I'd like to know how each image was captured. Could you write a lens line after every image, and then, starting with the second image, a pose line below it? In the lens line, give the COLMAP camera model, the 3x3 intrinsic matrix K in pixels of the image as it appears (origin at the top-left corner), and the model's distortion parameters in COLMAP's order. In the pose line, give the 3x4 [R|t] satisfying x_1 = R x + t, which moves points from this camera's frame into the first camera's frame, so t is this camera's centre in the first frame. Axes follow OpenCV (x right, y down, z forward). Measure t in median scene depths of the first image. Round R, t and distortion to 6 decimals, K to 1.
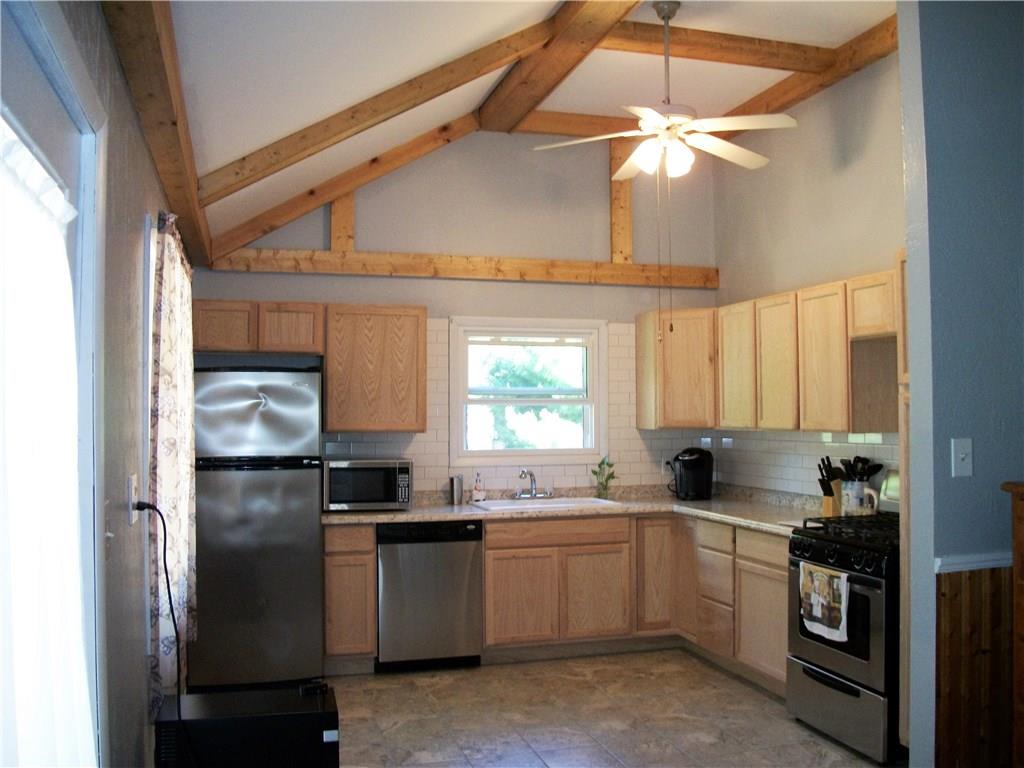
lens RADIAL K [[986.0, 0, 509.6], [0, 986.0, 383.5], [0, 0, 1]] dist [-0.119742, 0.000000]
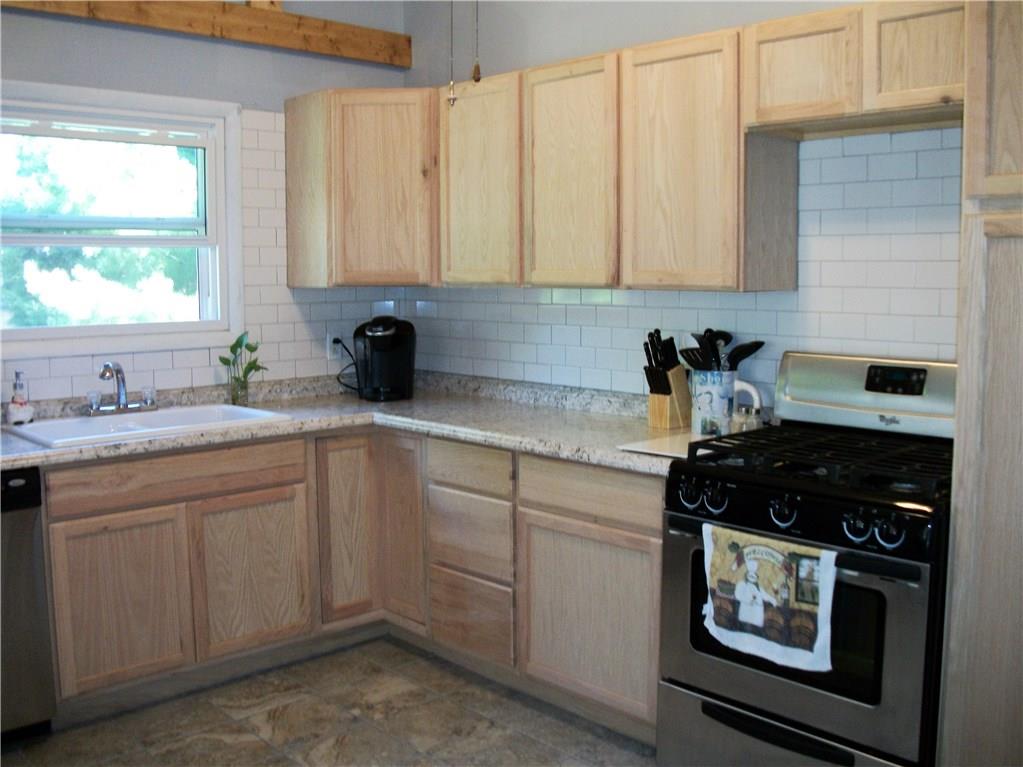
lens RADIAL K [[985.0, 0, 514.9], [0, 985.0, 375.0], [0, 0, 1]] dist [-0.119742, 0.000000]
pose [[0.878596, -0.043602, 0.475572, -0.044093], [-0.018079, 0.992073, 0.124356, 0.025117], [-0.477224, -0.117856, 0.870843, 0.452451]]
